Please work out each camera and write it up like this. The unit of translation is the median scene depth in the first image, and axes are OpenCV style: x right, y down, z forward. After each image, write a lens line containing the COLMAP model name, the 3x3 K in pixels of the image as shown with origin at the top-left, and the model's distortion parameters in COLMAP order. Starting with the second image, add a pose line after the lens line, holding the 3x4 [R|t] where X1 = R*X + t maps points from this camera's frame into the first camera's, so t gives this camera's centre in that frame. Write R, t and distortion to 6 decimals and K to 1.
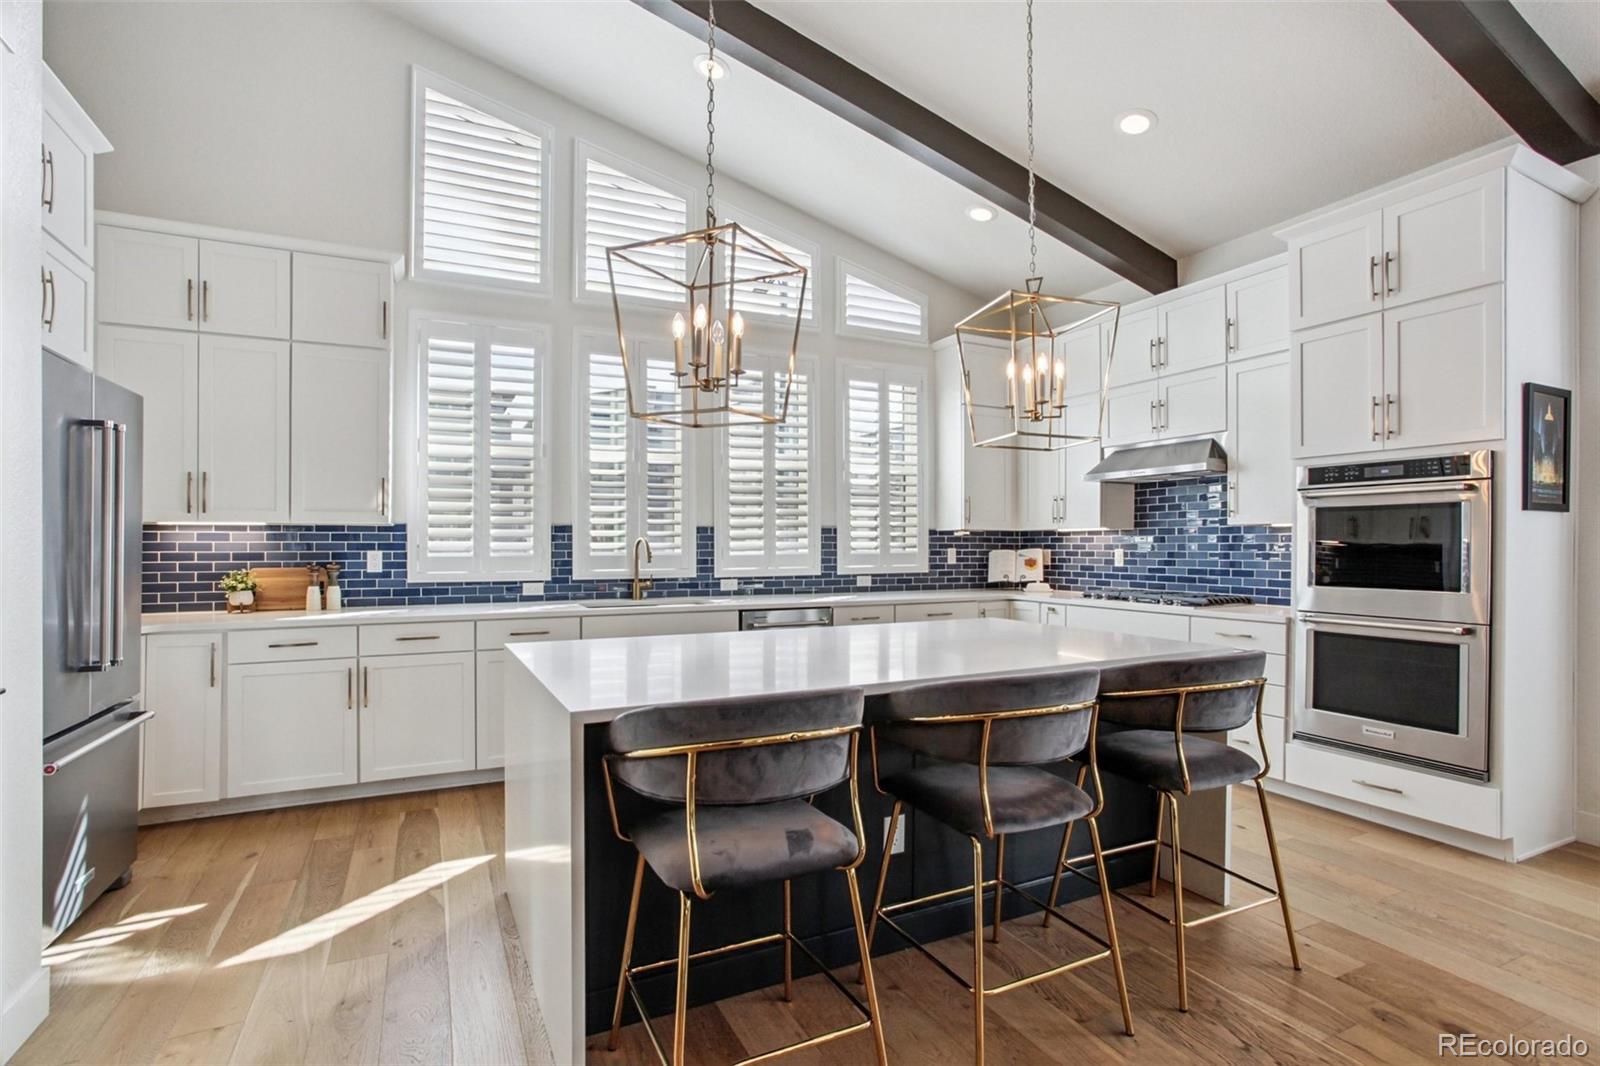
lens RADIAL K [[786.2, 0, 796.3], [0, 786.2, 542.9], [0, 0, 1]] dist [-0.048145, 0.017839]
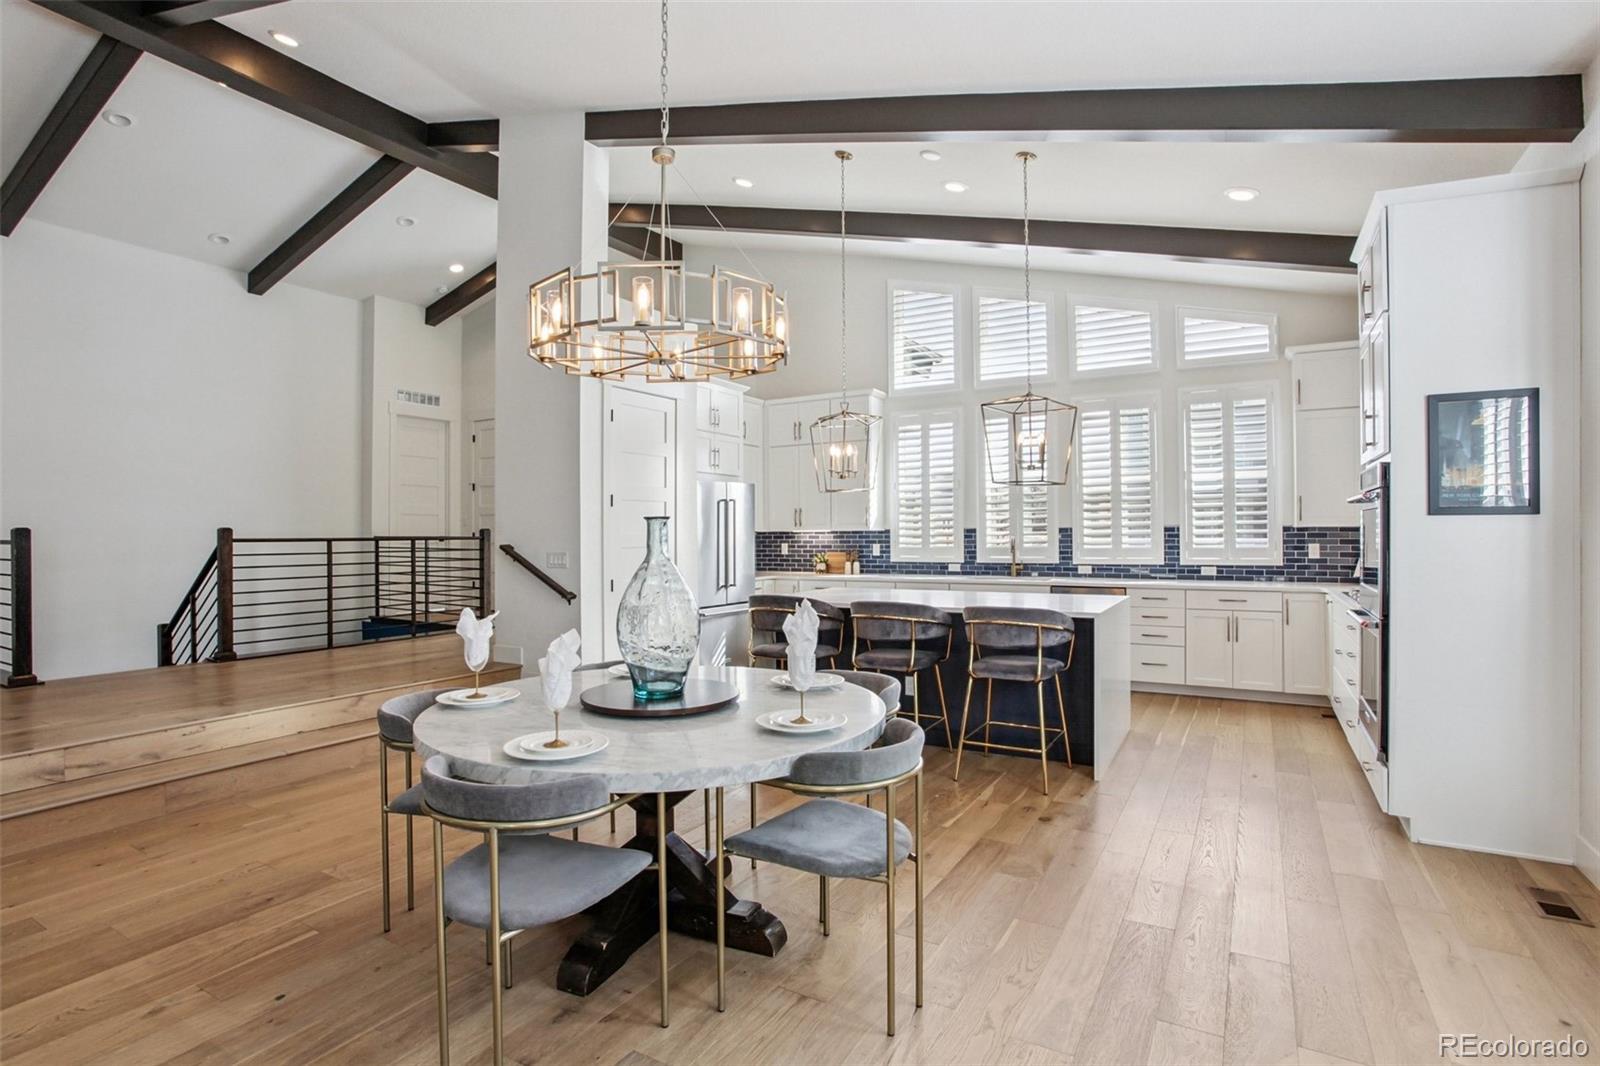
lens RADIAL K [[786.2, 0, 802.7], [0, 786.2, 522.4], [0, 0, 1]] dist [-0.048145, 0.017839]
pose [[0.566088, -0.016071, -0.824188, 0.840891], [0.007386, 0.999869, -0.014424, -0.014962], [0.824312, 0.002078, 0.566133, -0.205868]]
